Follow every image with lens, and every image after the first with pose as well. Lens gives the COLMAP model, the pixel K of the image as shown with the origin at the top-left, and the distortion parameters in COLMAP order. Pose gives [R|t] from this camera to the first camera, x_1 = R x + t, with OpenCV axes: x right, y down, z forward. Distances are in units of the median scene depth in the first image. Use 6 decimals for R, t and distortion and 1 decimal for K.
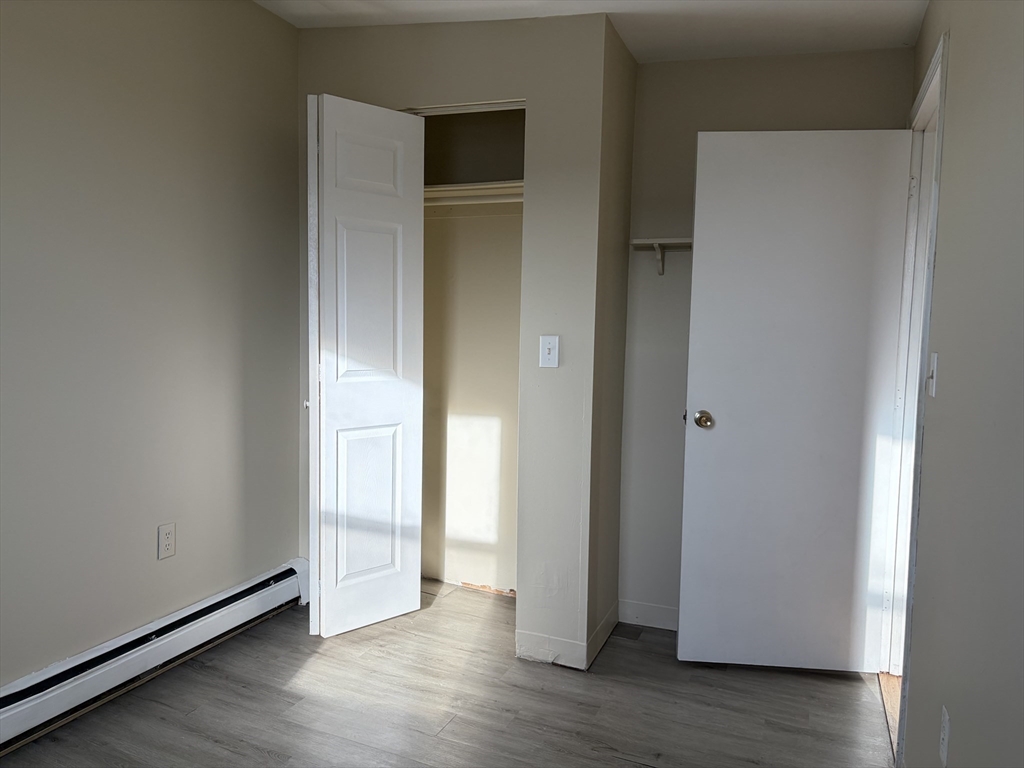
lens RADIAL K [[780.4, 0, 512.4], [0, 780.4, 383.8], [0, 0, 1]] dist [0.058877, -0.052146]
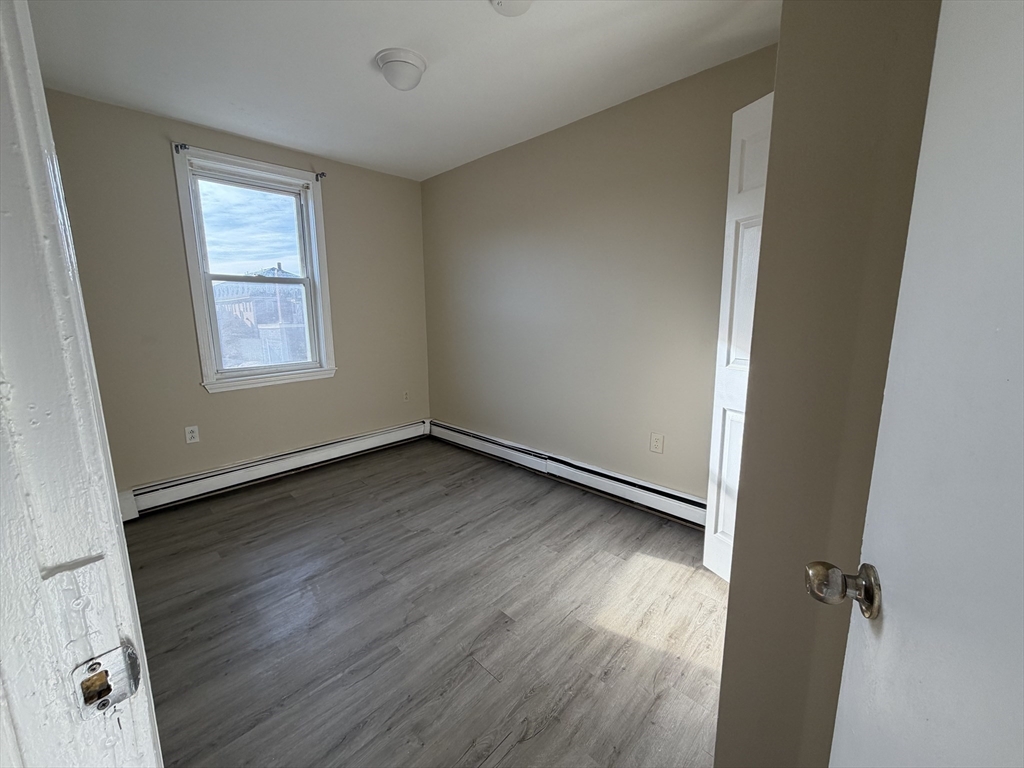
lens RADIAL K [[410.5, 0, 511.8], [0, 410.5, 381.0], [0, 0, 1]] dist [0.003991, 0.000593]
pose [[-0.386969, 0.129721, -0.912922, 0.532192], [-0.073989, 0.982494, 0.170969, -0.073237], [0.919119, 0.133706, -0.370597, 1.076778]]
